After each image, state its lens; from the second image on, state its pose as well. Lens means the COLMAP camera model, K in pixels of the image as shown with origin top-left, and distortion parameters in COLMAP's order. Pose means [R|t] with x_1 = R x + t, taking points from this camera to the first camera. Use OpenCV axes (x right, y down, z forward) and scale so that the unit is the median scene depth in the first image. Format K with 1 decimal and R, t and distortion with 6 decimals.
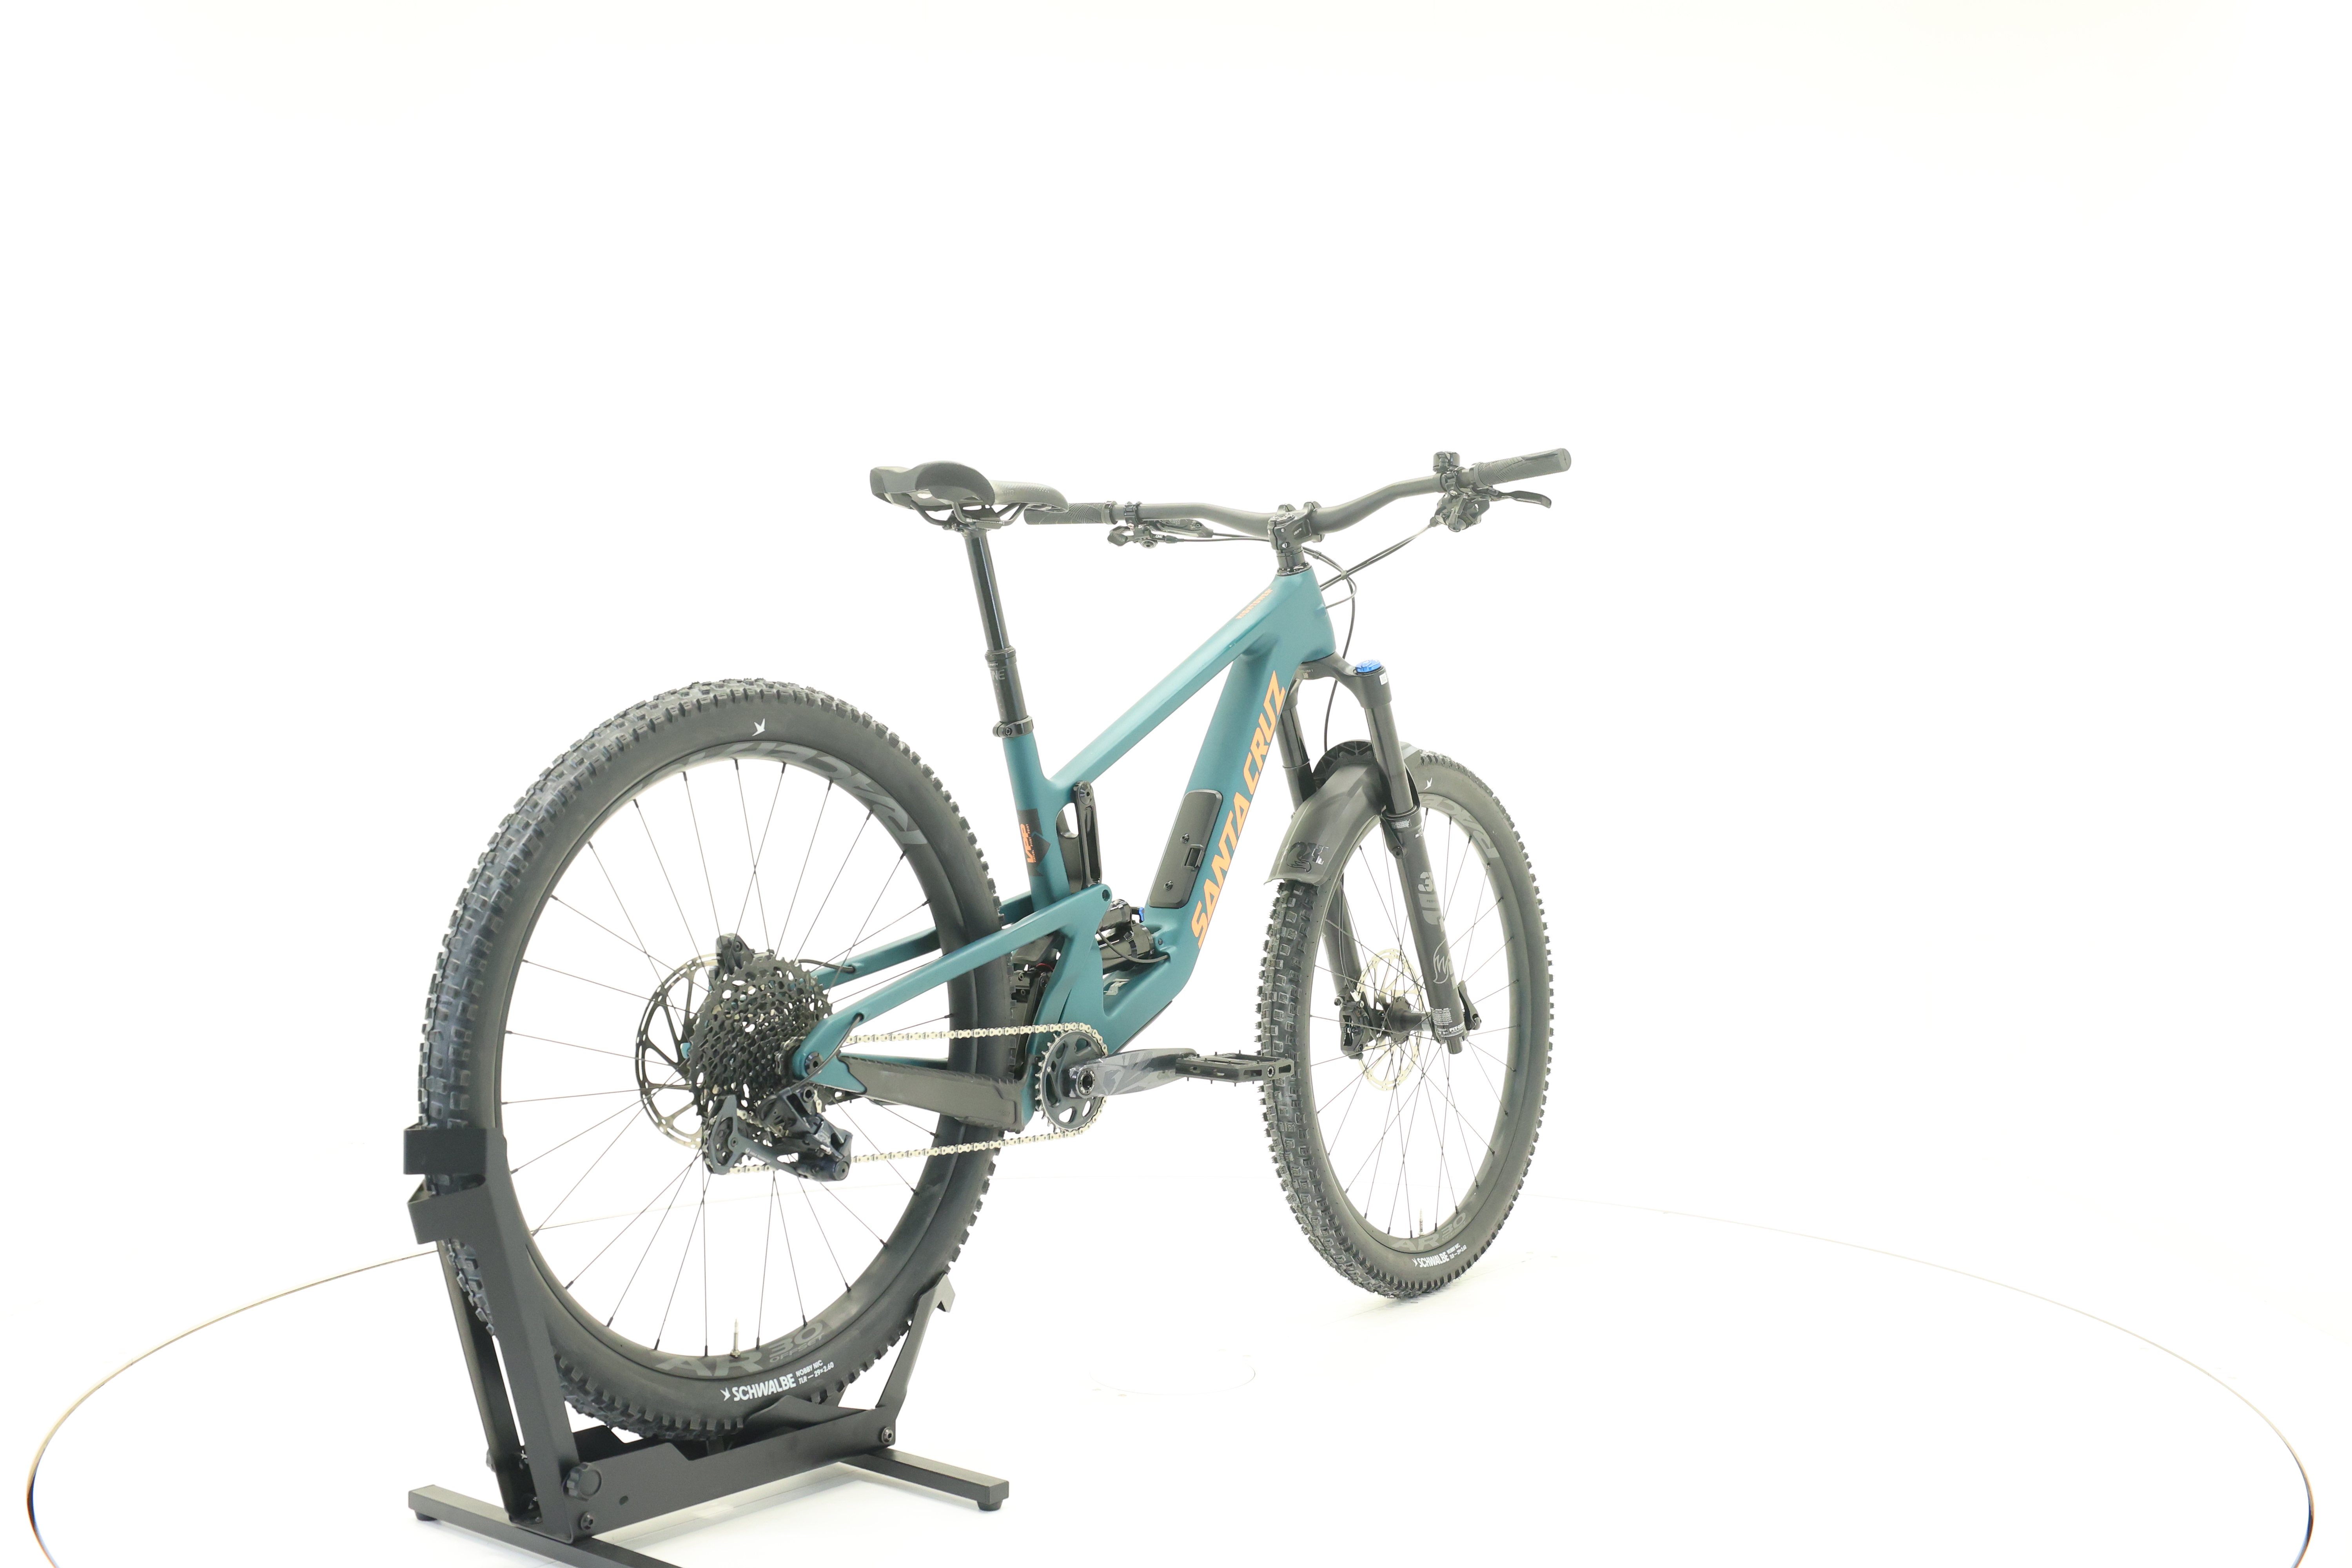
lens RADIAL K [[2461.0, 0, 1164.3], [0, 2461.0, 778.2], [0, 0, 1]] dist [-0.011618, 0.000000]
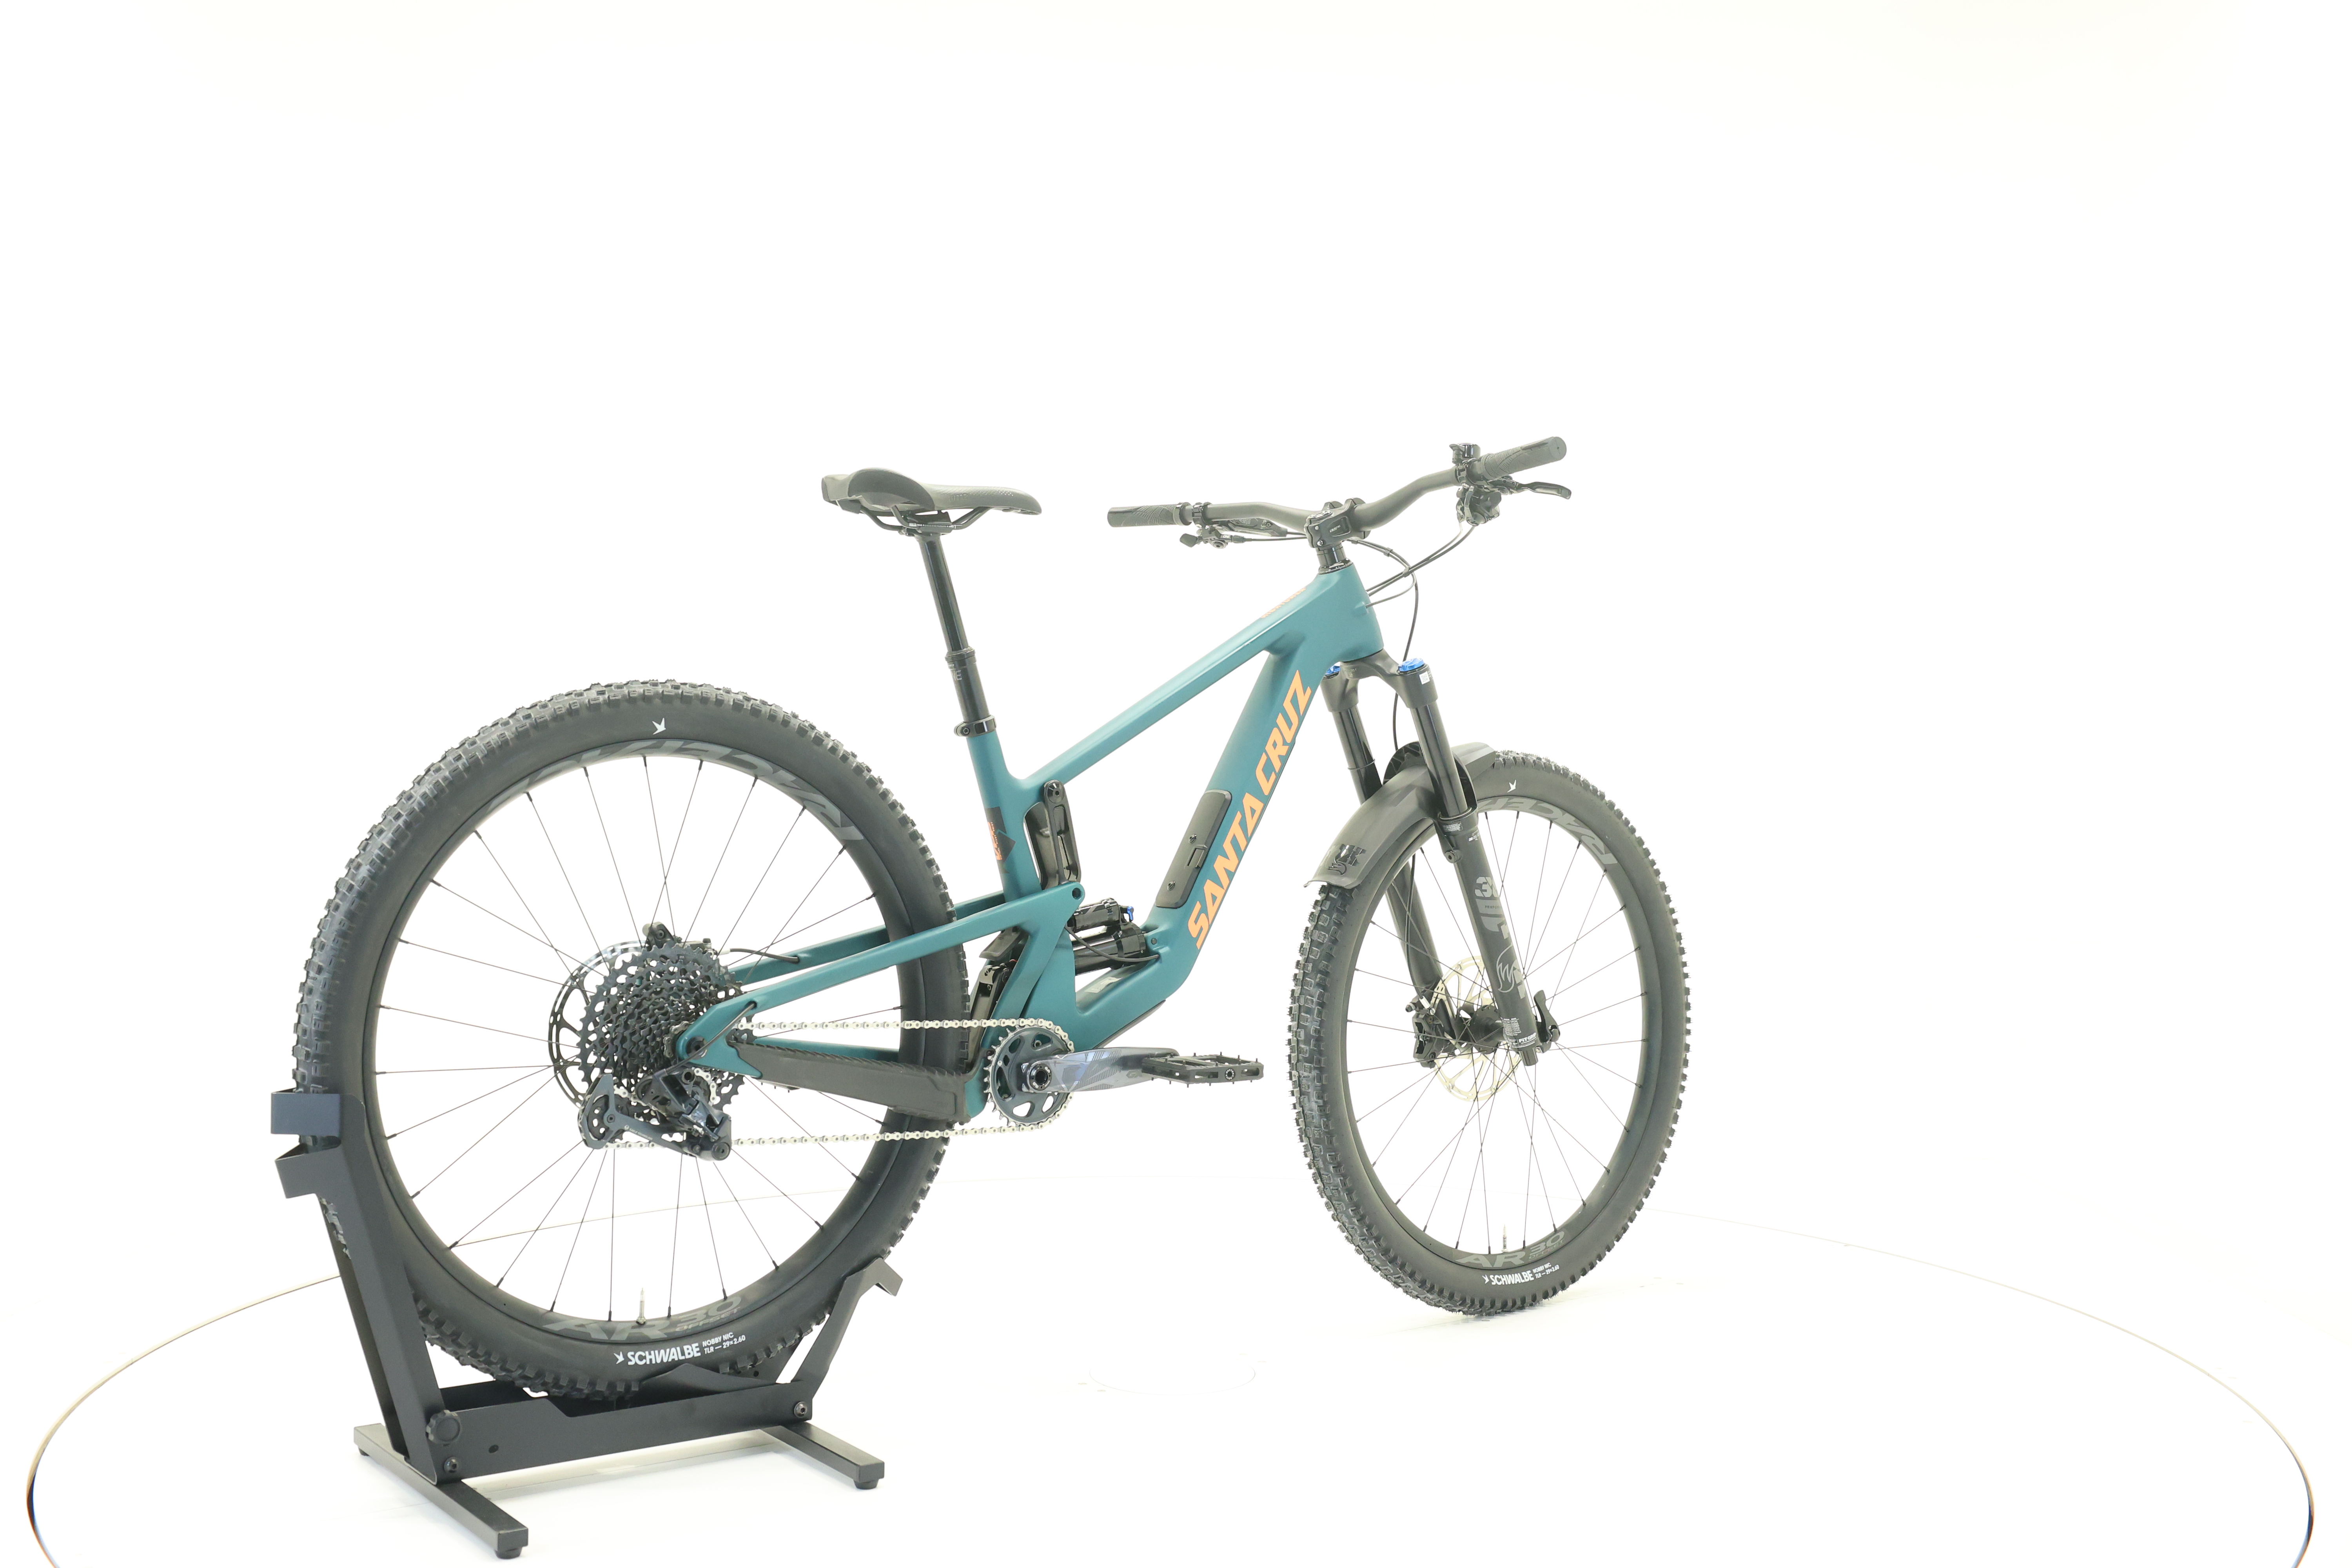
lens RADIAL K [[2461.0, 0, 1169.9], [0, 2461.0, 782.7], [0, 0, 1]] dist [-0.011618, 0.000000]
pose [[0.965649, 0.006452, -0.259769, 0.276001], [-0.006372, 0.999979, 0.001149, 0.000746], [0.259771, 0.000545, 0.965670, 0.035480]]
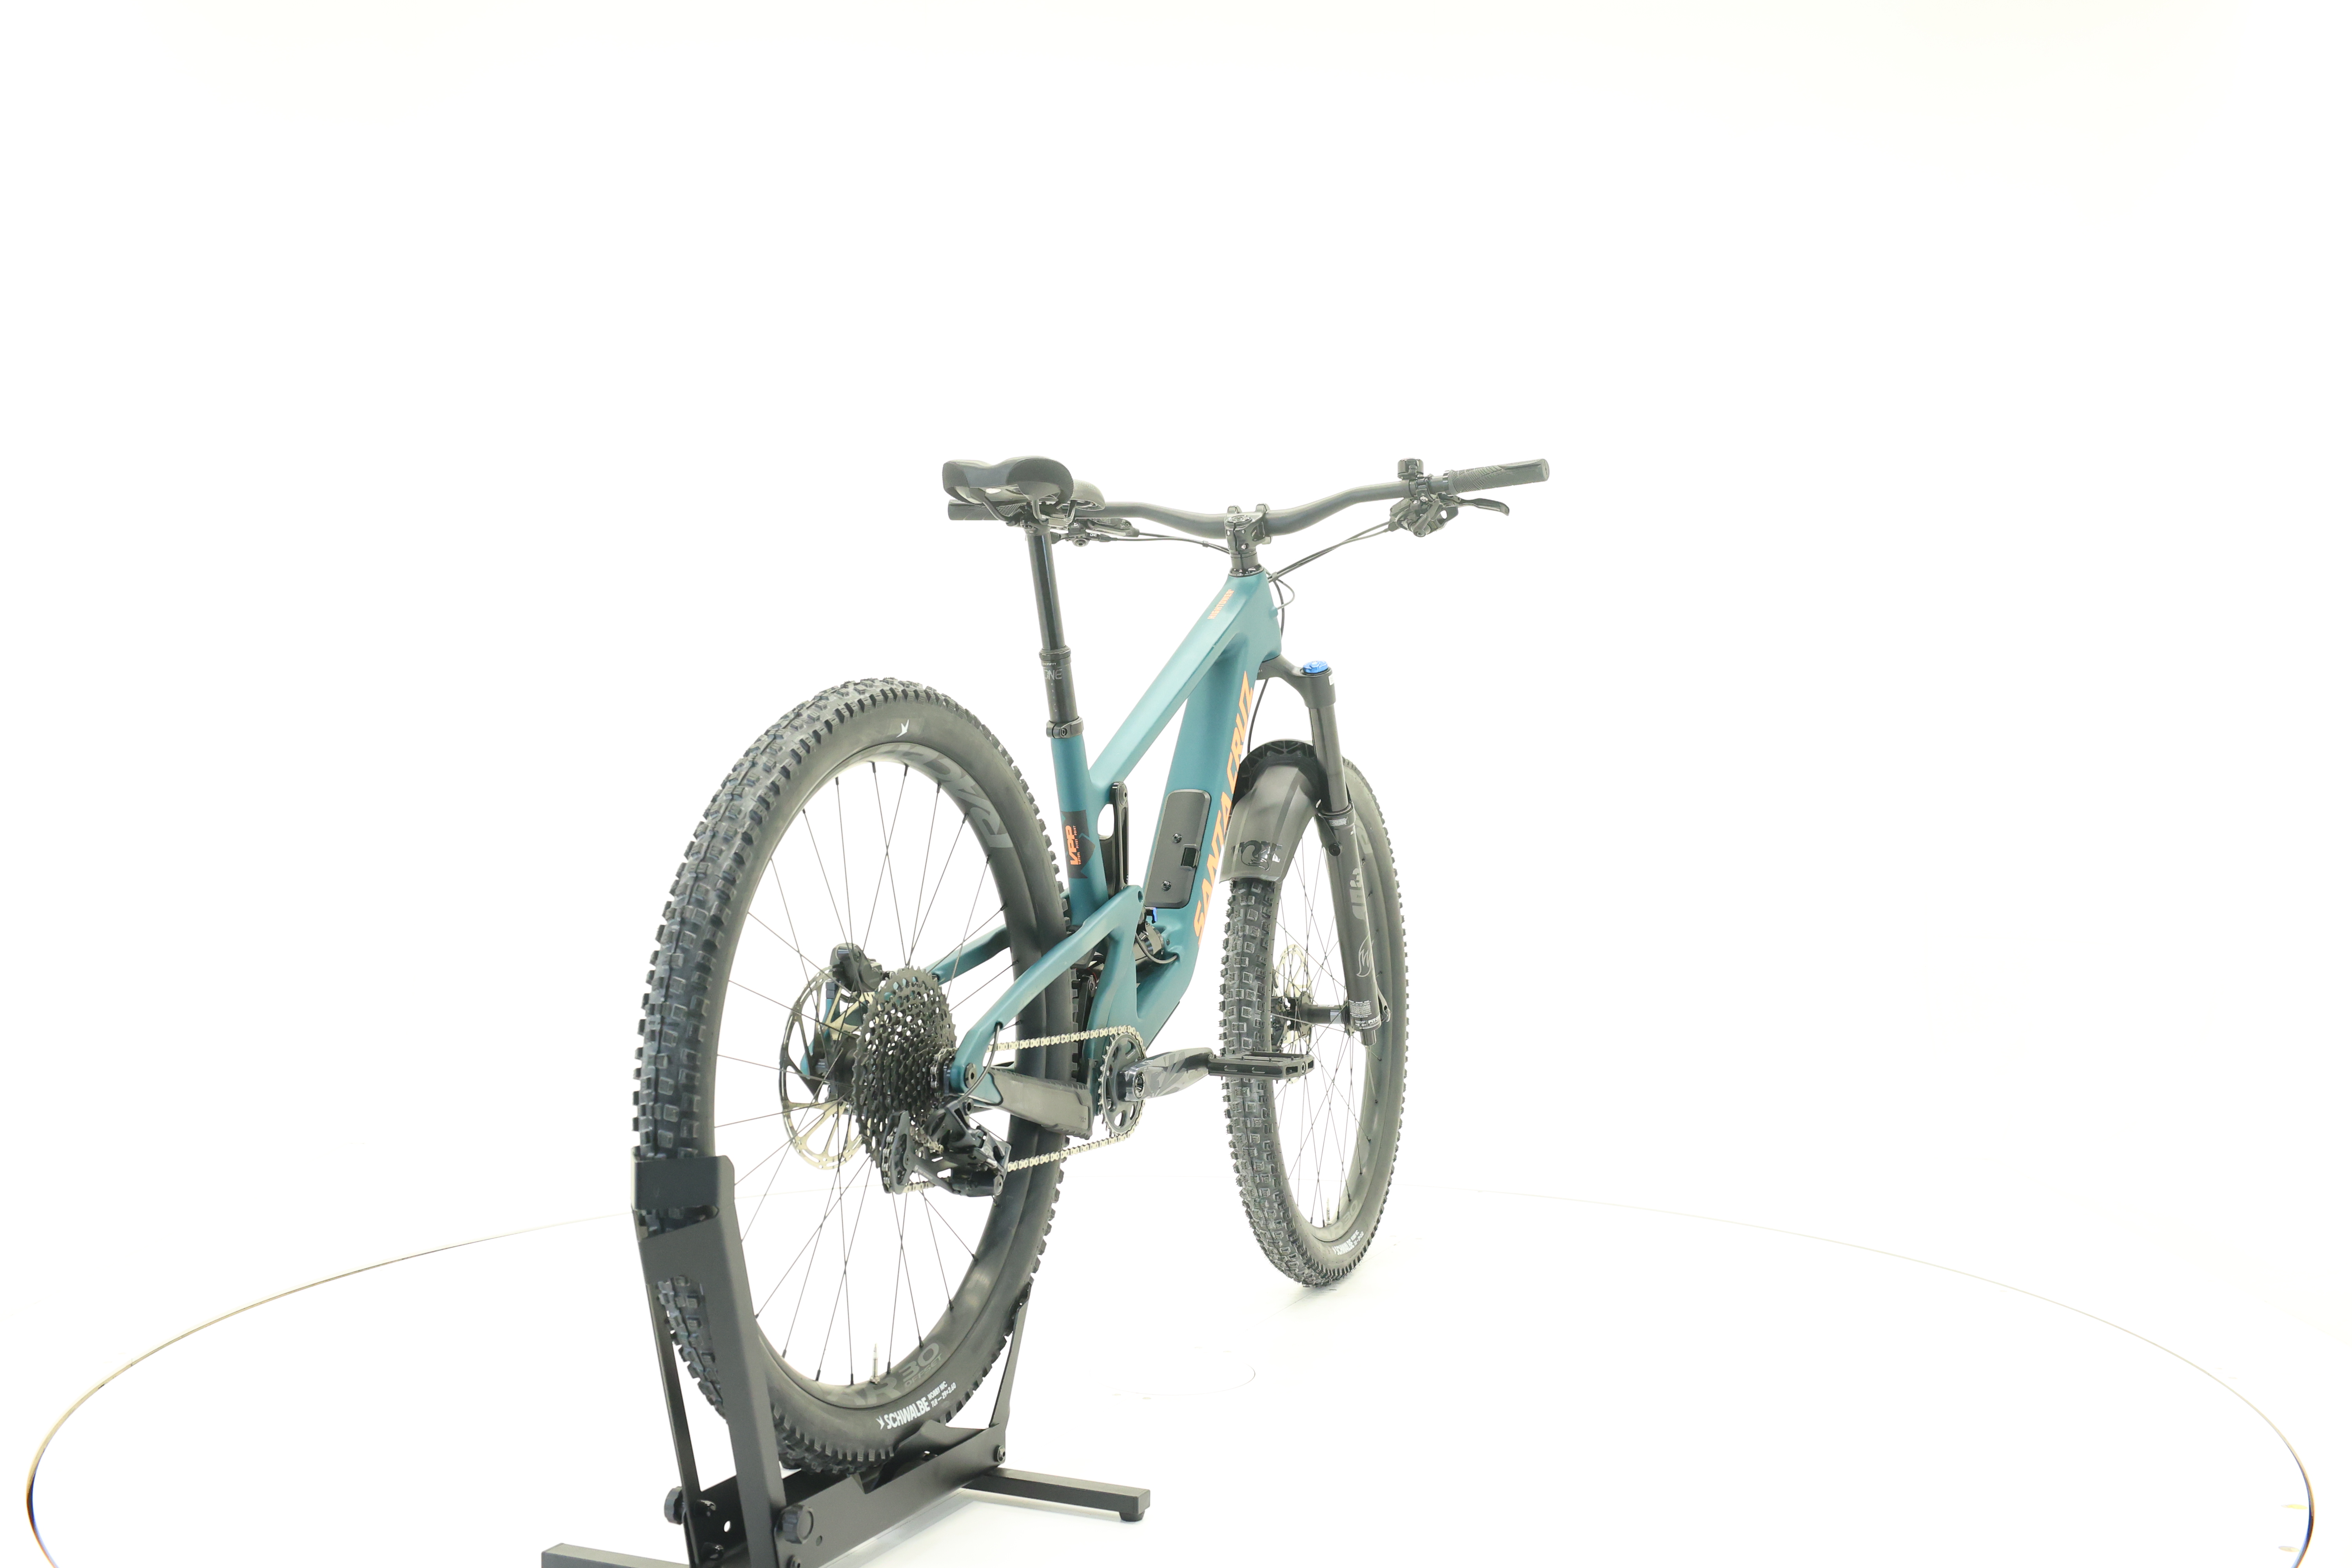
lens RADIAL K [[2461.0, 0, 1161.4], [0, 2461.0, 773.4], [0, 0, 1]] dist [-0.011618, 0.000000]
pose [[0.966155, -0.005519, 0.257902, -0.272792], [0.005493, 0.999985, 0.000823, -0.003005], [-0.257902, 0.000622, 0.966171, 0.036639]]
